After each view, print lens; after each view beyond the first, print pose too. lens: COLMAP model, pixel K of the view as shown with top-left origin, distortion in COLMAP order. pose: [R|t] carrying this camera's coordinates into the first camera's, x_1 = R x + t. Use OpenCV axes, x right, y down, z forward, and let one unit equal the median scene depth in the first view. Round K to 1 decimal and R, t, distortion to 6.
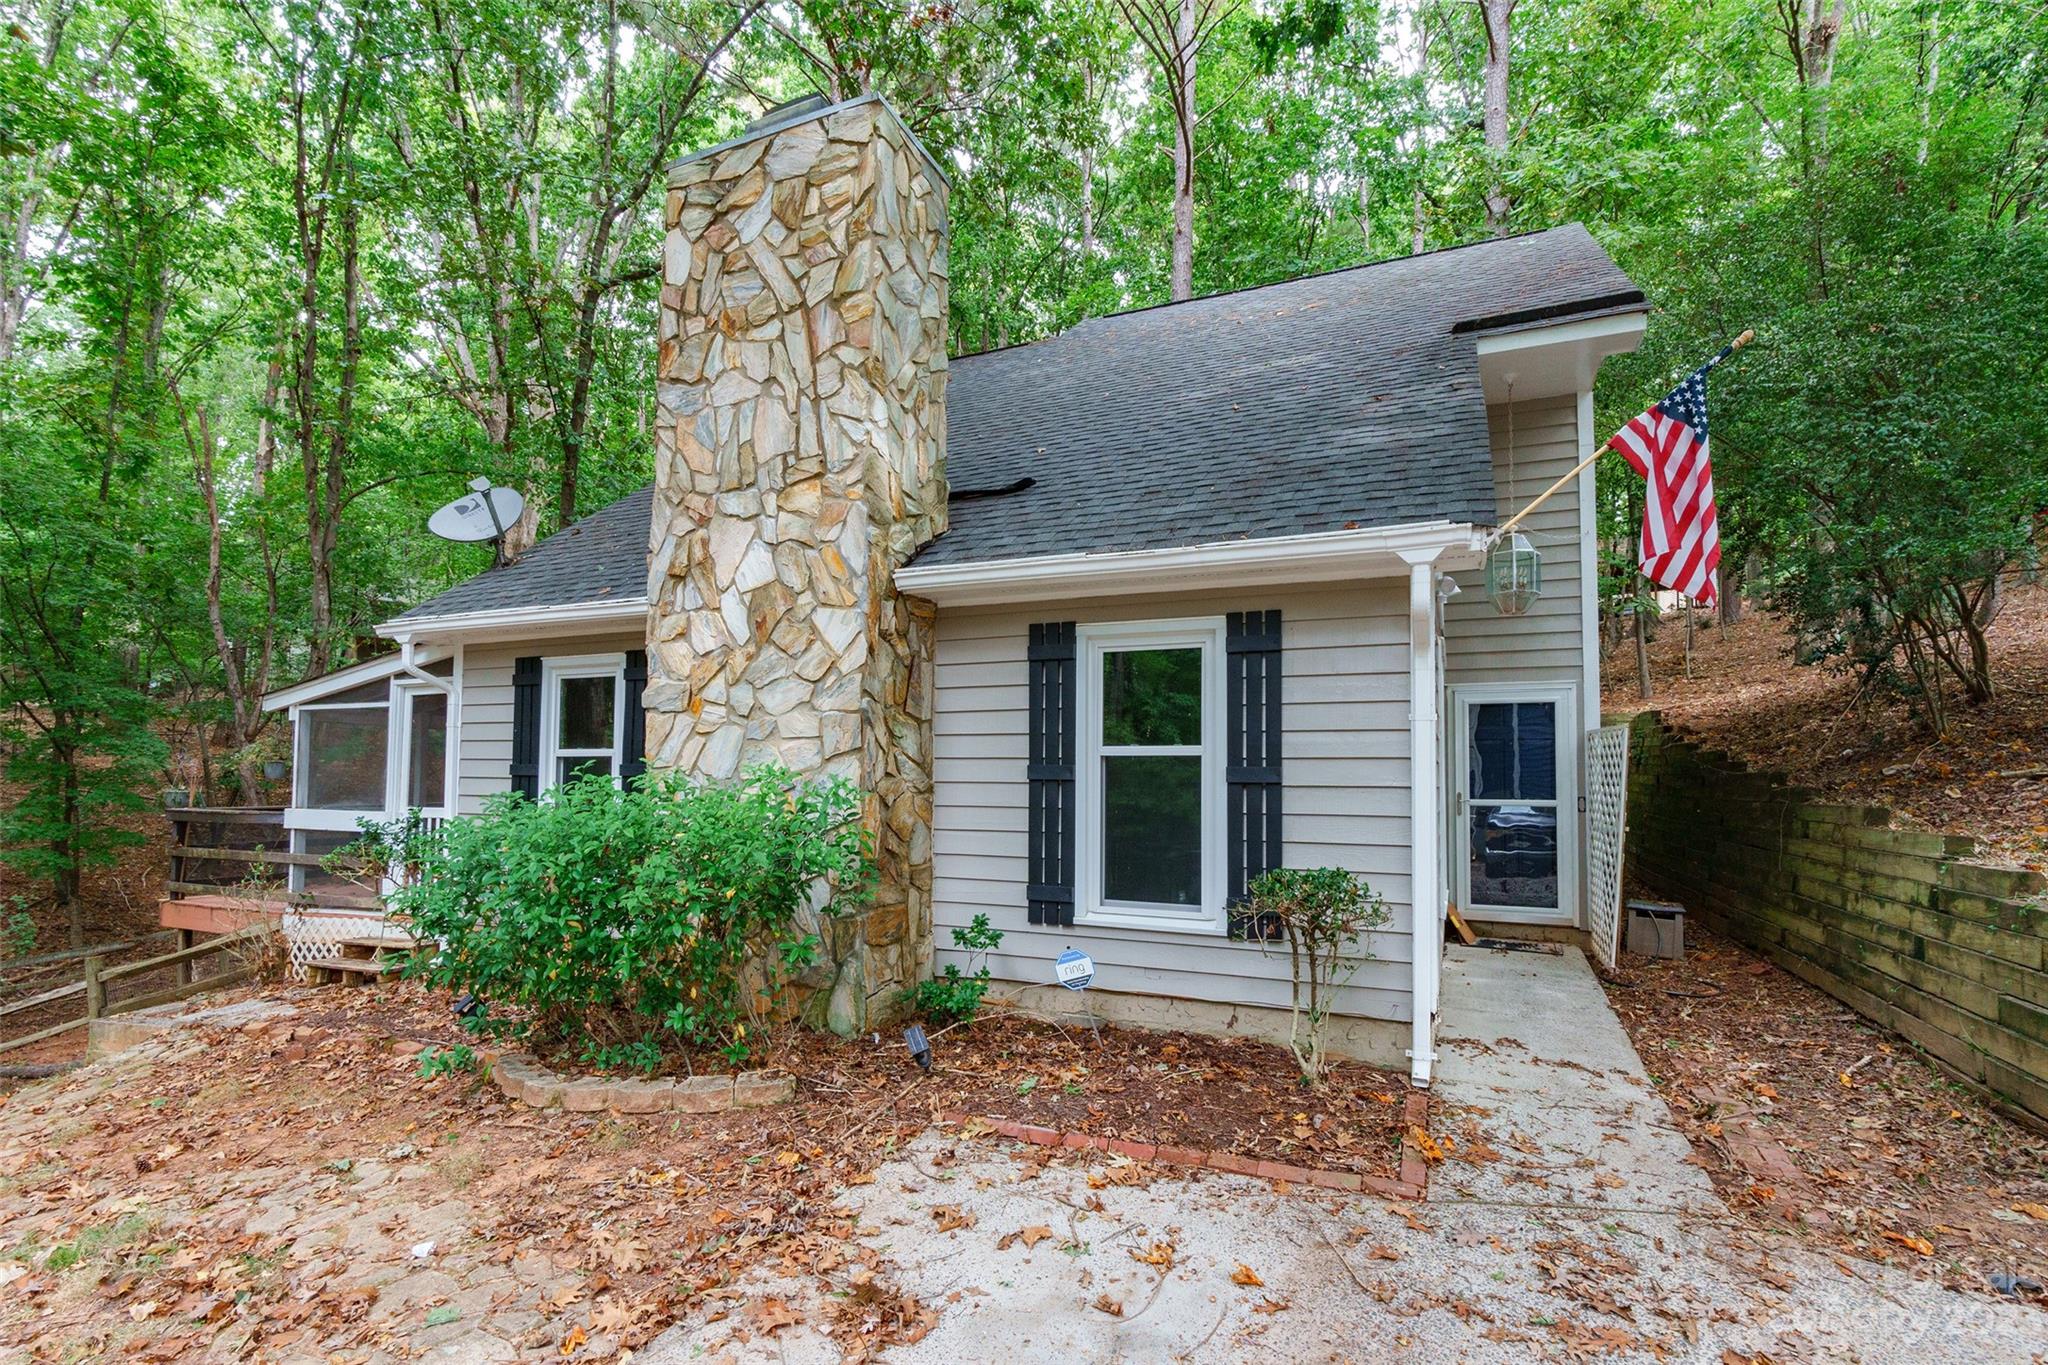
lens RADIAL K [[858.3, 0, 1024.0], [0, 858.3, 682.5], [0, 0, 1]] dist [-0.011201, 0.000140]
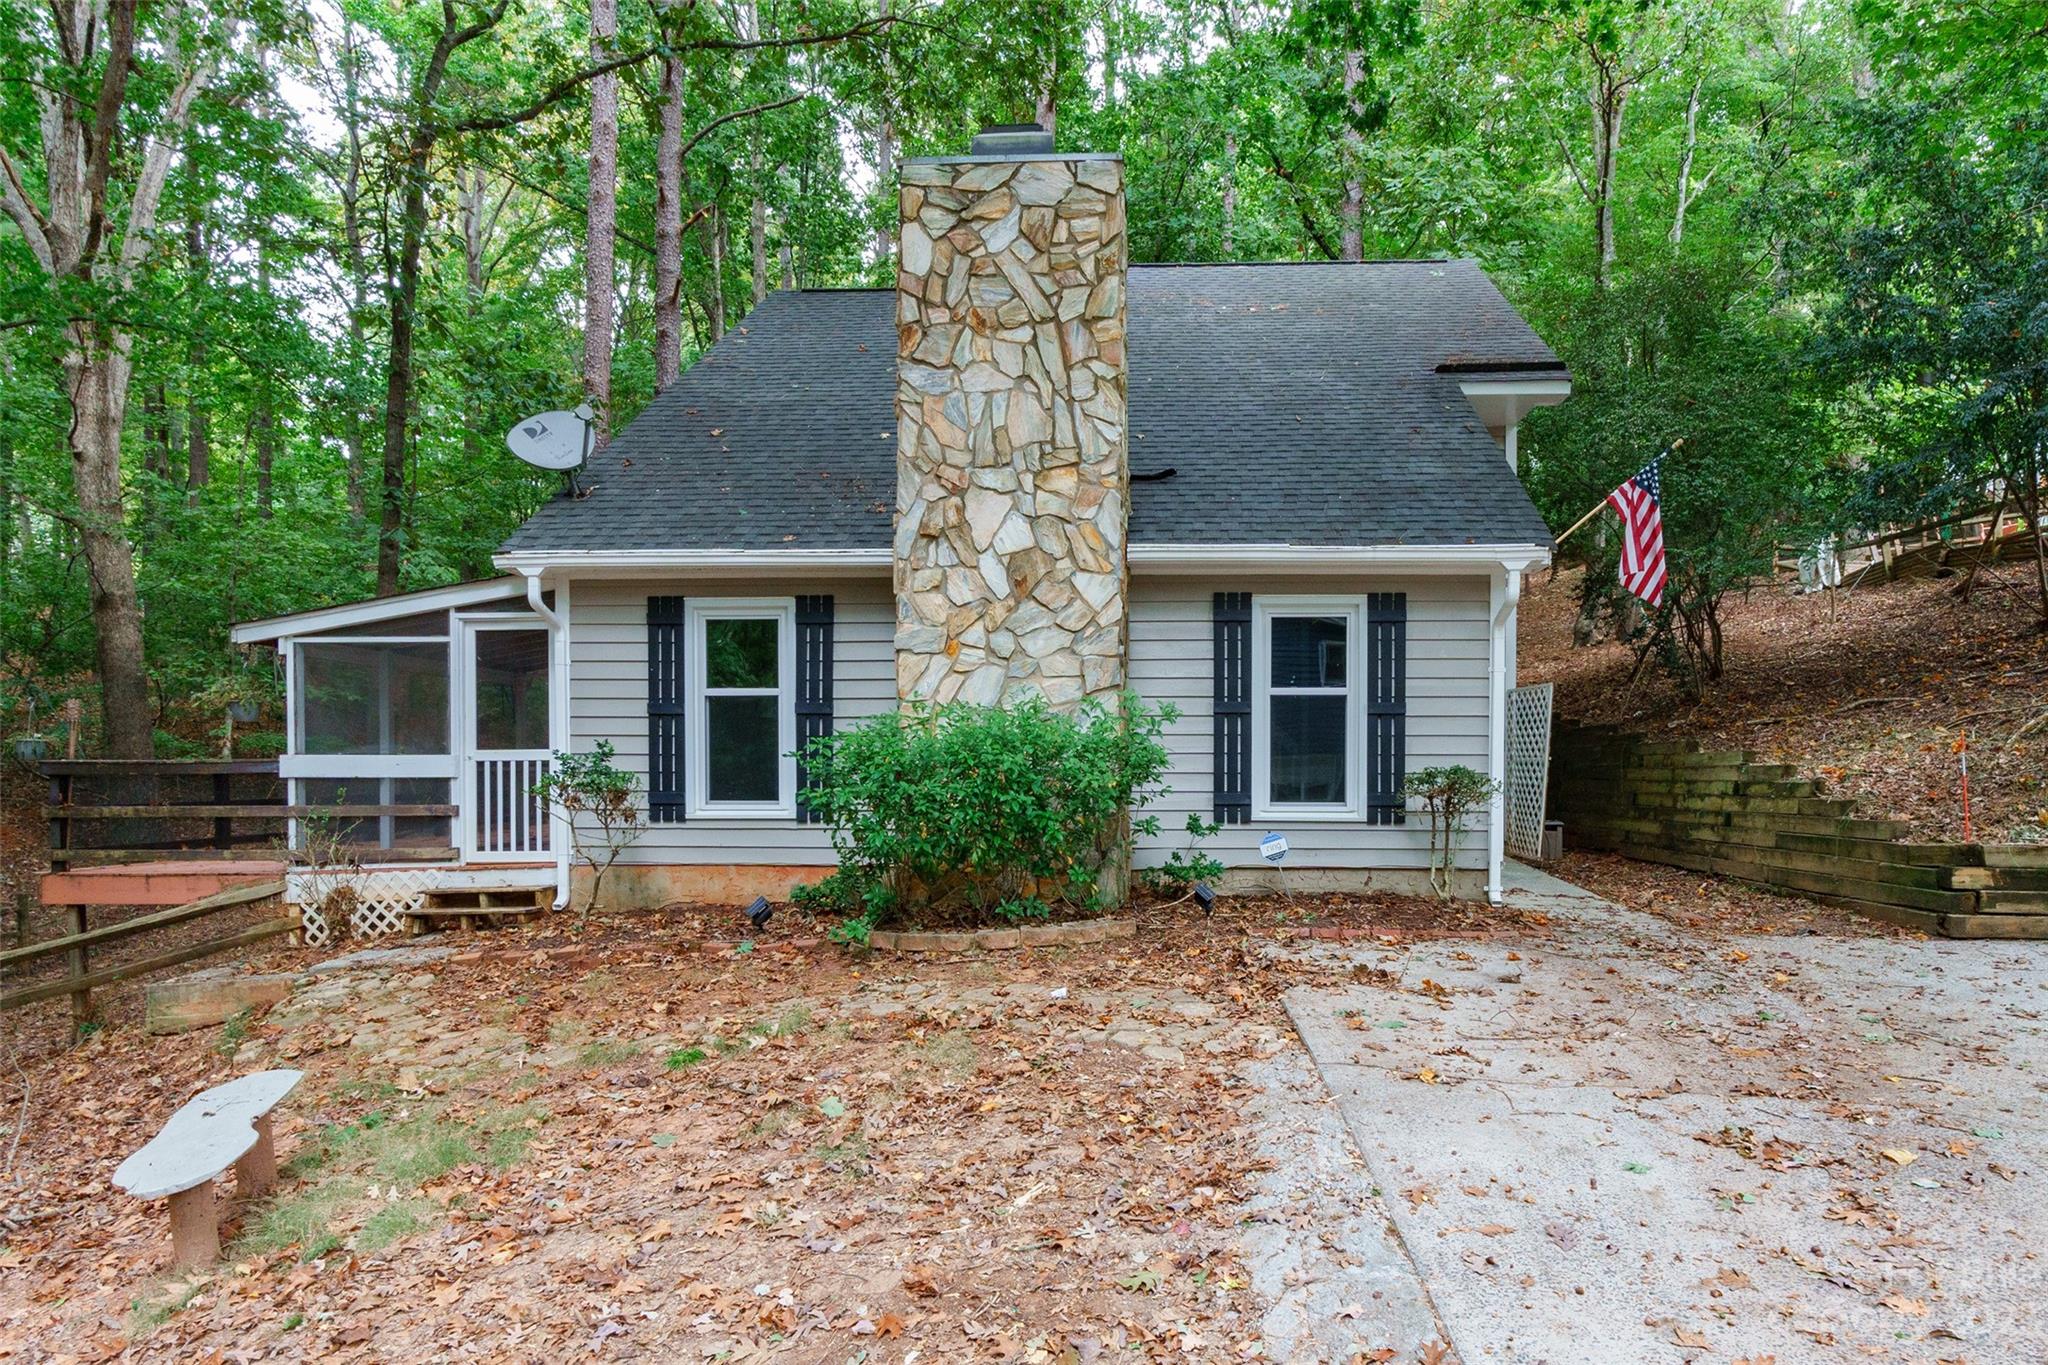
lens RADIAL K [[1091.8, 0, 1024.0], [0, 1091.8, 682.5], [0, 0, 1]] dist [-0.019145, -0.000138]
pose [[0.946236, 0.020230, 0.322844, -0.788233], [-0.031216, 0.999095, 0.028887, 0.028004], [-0.321967, -0.037412, 0.946011, -0.459045]]
